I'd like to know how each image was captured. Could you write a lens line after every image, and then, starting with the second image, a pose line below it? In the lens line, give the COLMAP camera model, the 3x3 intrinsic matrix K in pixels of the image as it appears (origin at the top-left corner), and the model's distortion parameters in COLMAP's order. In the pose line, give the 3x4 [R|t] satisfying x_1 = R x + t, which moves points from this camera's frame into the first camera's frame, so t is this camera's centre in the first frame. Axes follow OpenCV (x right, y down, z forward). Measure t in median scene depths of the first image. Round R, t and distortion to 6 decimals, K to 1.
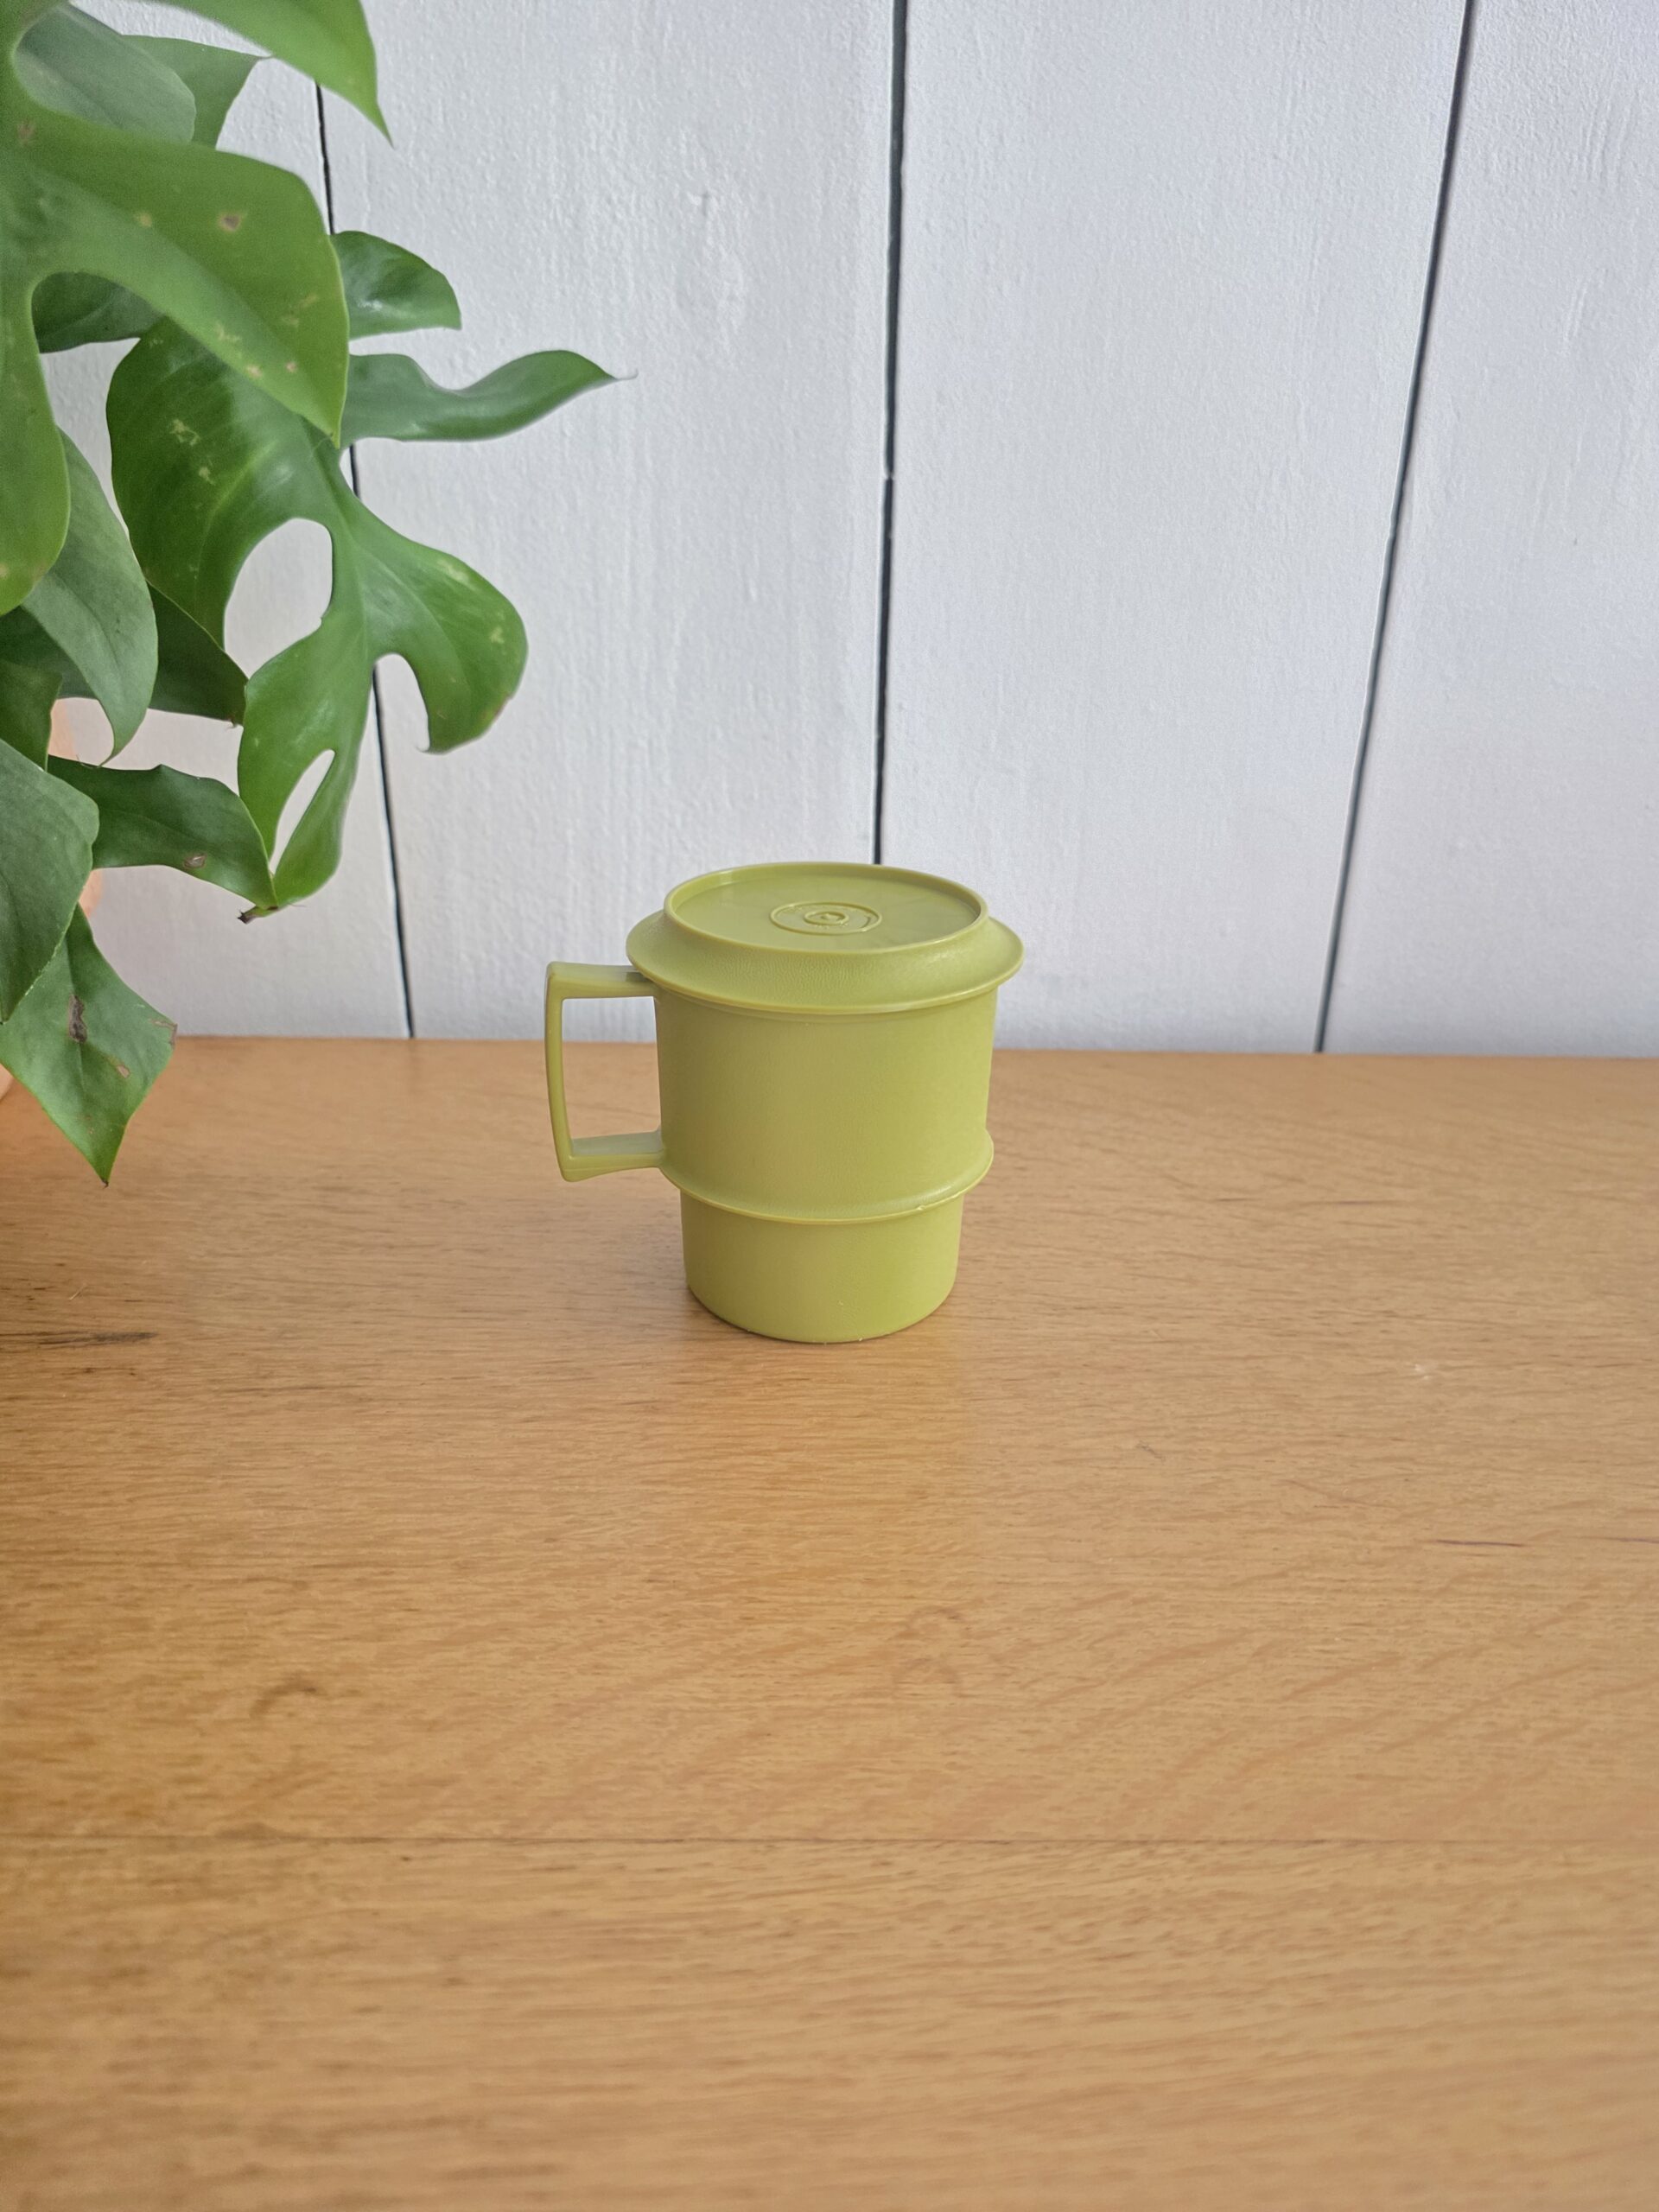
lens RADIAL K [[1551.8, 0, 839.4], [0, 1551.8, 1113.0], [0, 0, 1]] dist [0.007136, -0.006965]
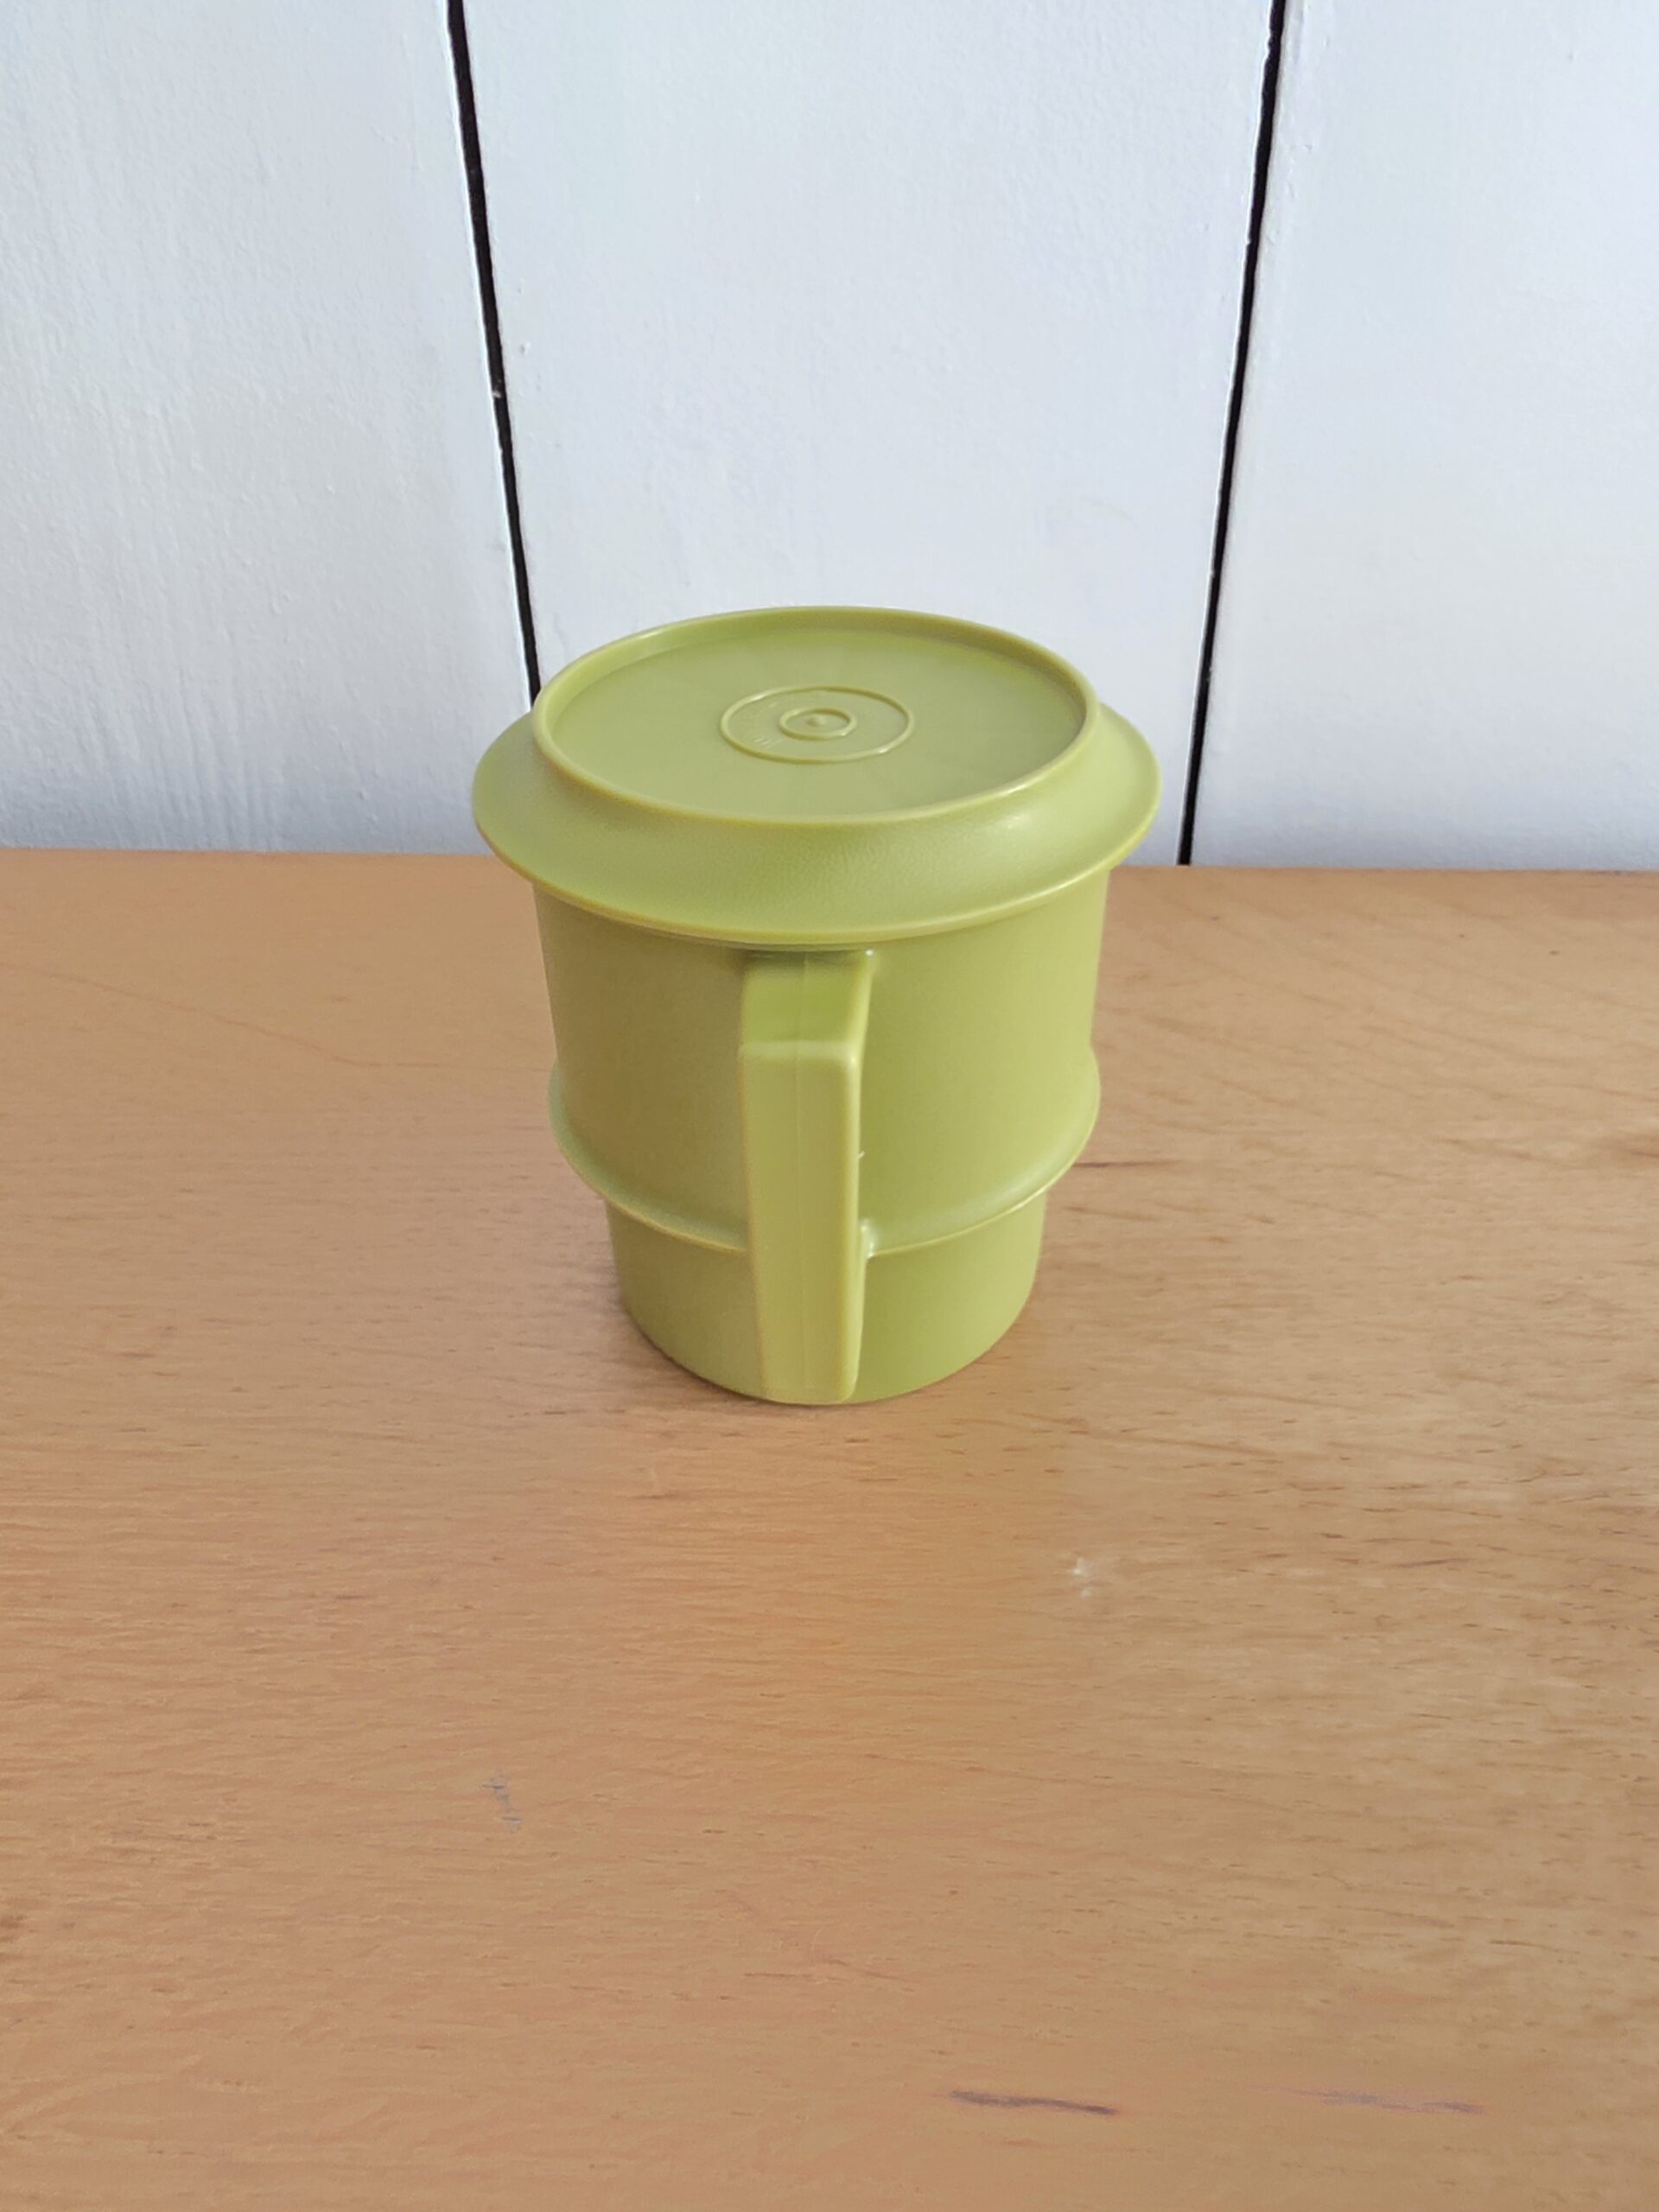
lens RADIAL K [[1551.8, 0, 857.6], [0, 1551.8, 972.2], [0, 0, 1]] dist [0.007136, -0.006965]
pose [[0.998745, 0.004233, -0.049898, 0.318577], [0.002620, 0.990639, 0.136486, -0.129933], [0.050009, -0.136446, 0.989385, 0.462143]]
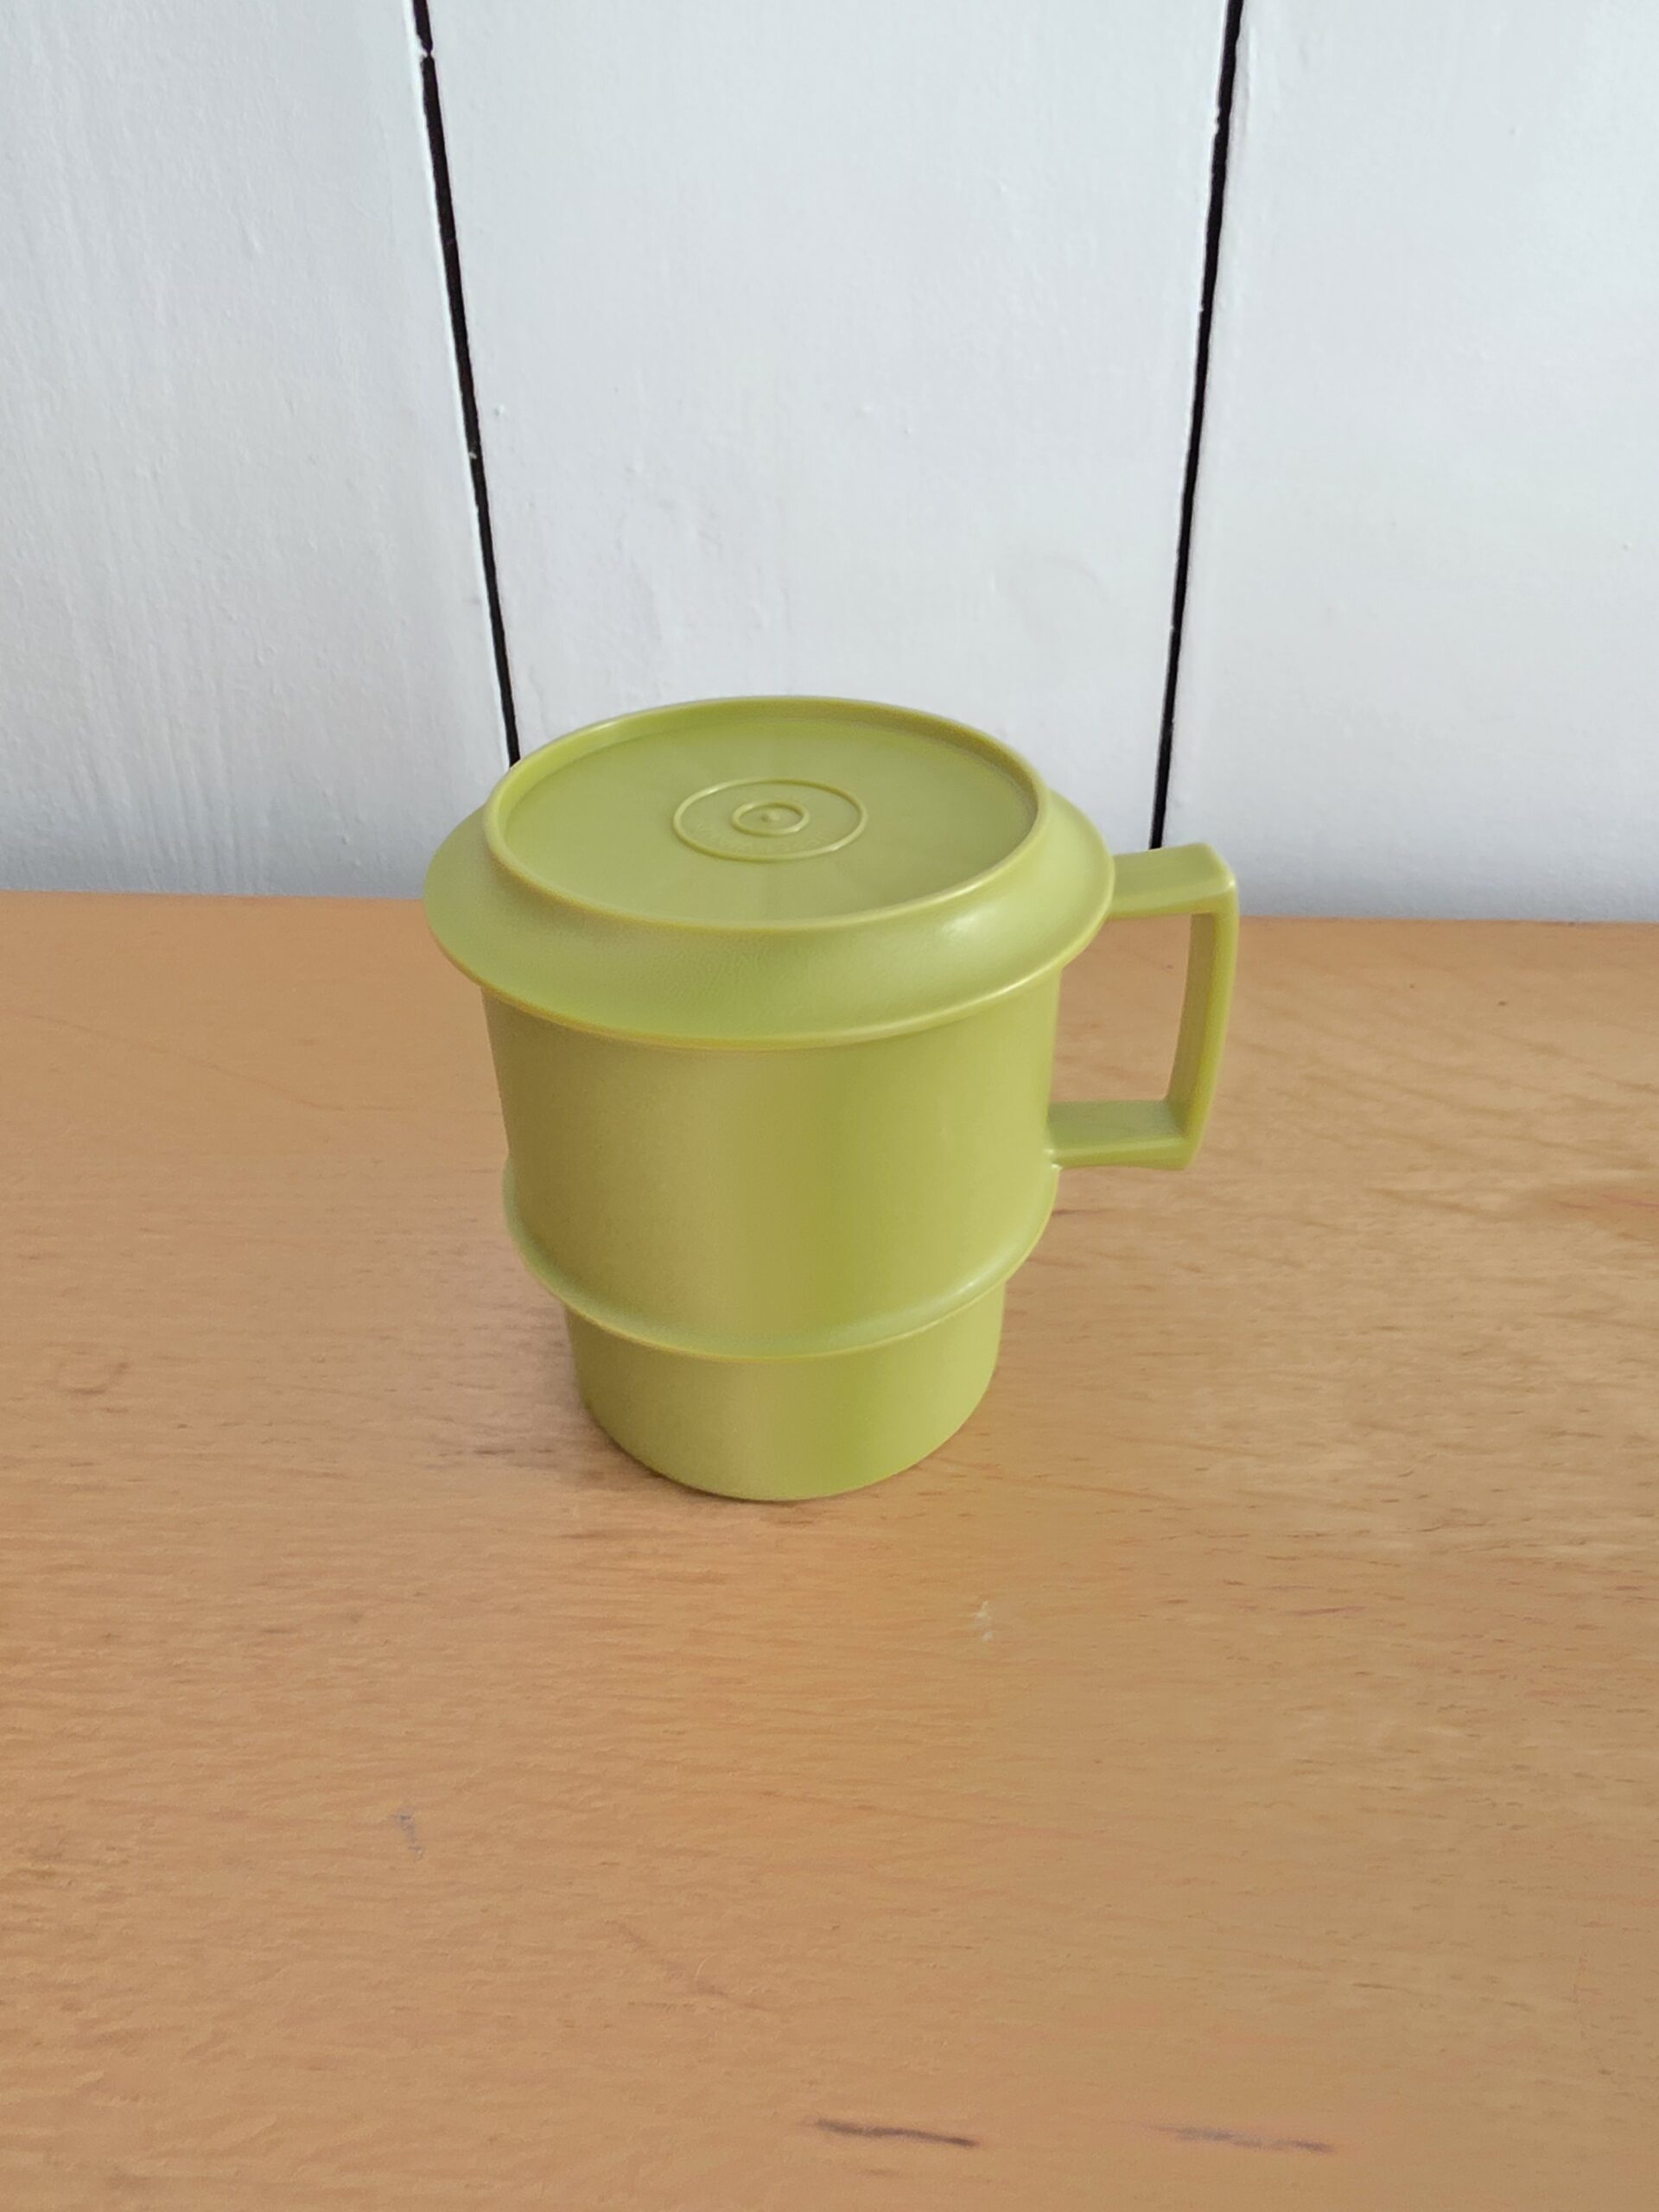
lens RADIAL K [[1551.8, 0, 854.5], [0, 1551.8, 972.5], [0, 0, 1]] dist [0.007136, -0.006965]
pose [[0.997605, 0.009208, -0.068556, 0.361707], [-0.001062, 0.993023, 0.117914, -0.143403], [0.069164, -0.117559, 0.990654, 0.445239]]
